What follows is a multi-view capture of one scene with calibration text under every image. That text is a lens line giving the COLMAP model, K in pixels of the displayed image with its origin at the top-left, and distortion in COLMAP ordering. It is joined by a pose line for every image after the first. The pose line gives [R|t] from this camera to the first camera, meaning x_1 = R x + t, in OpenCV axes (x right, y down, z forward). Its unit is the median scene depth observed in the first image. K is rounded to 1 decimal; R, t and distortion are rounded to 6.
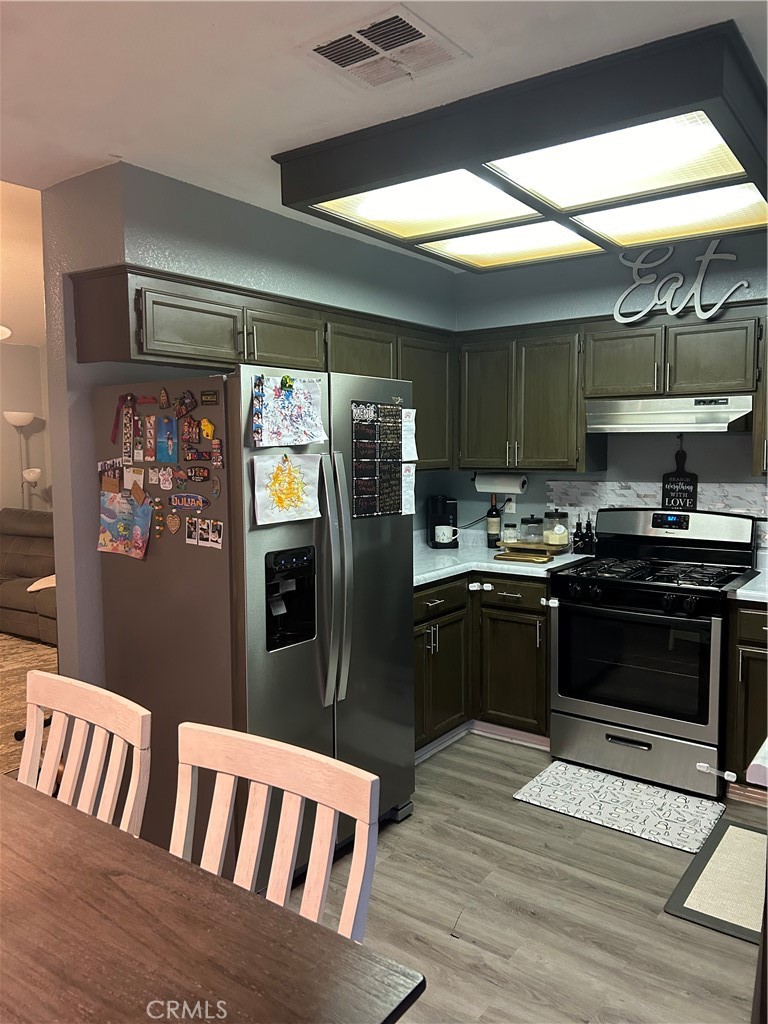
lens RADIAL K [[765.6, 0, 384.0], [0, 765.6, 512.0], [0, 0, 1]] dist [0.058762, -0.095293]
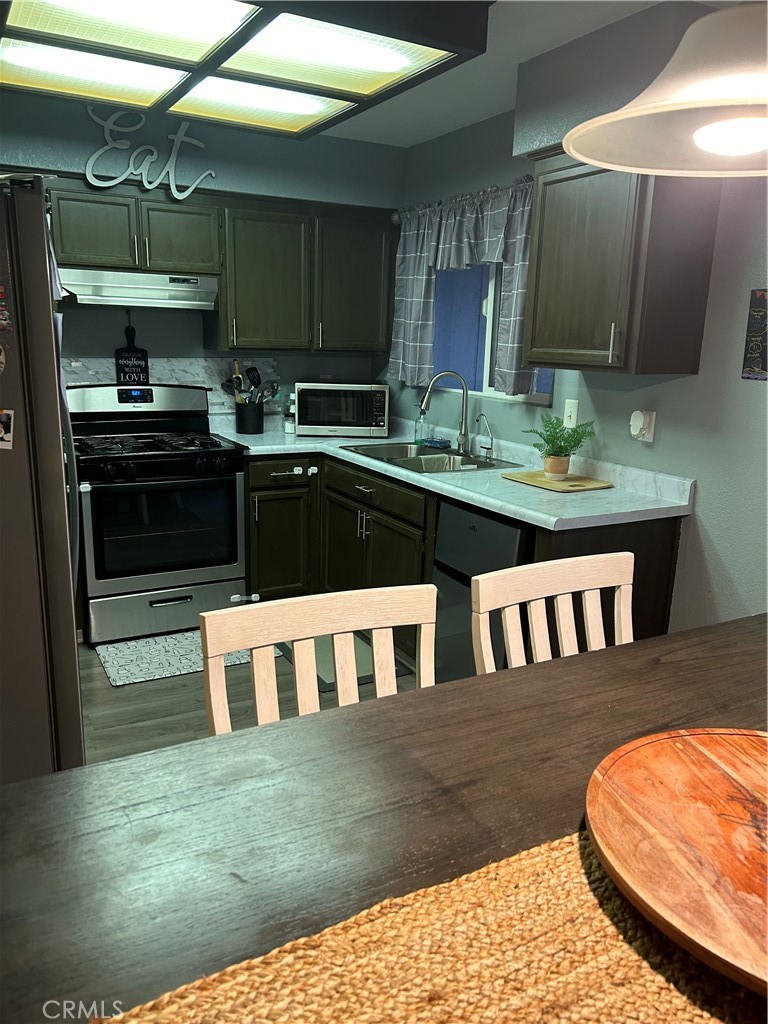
lens RADIAL K [[775.7, 0, 365.2], [0, 775.7, 519.7], [0, 0, 1]] dist [0.061628, -0.057551]
pose [[0.430824, -0.190930, 0.882007, -0.501755], [0.054967, 0.981100, 0.185531, -0.002396], [-0.900761, -0.031450, 0.433176, 0.277537]]
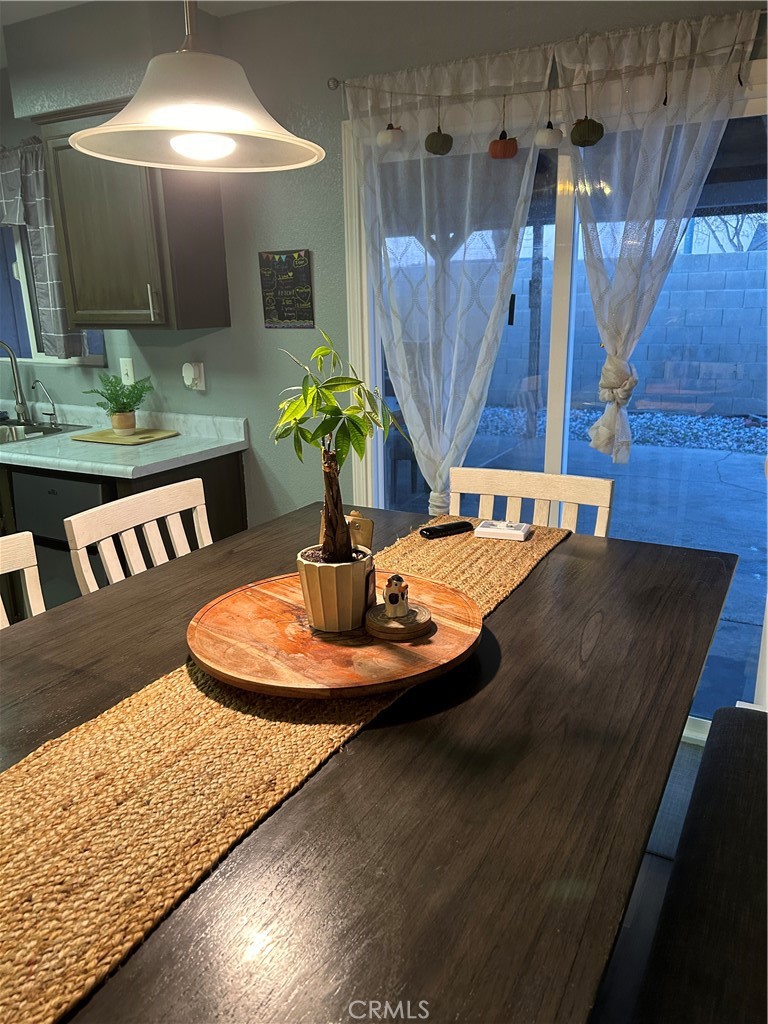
lens RADIAL K [[765.6, 0, 384.0], [0, 765.6, 512.0], [0, 0, 1]] dist [0.058762, -0.095293]
pose [[-0.130066, -0.258283, 0.957274, -0.579807], [0.115866, 0.954901, 0.273386, 0.001132], [-0.984712, 0.146474, -0.094274, 0.259840]]
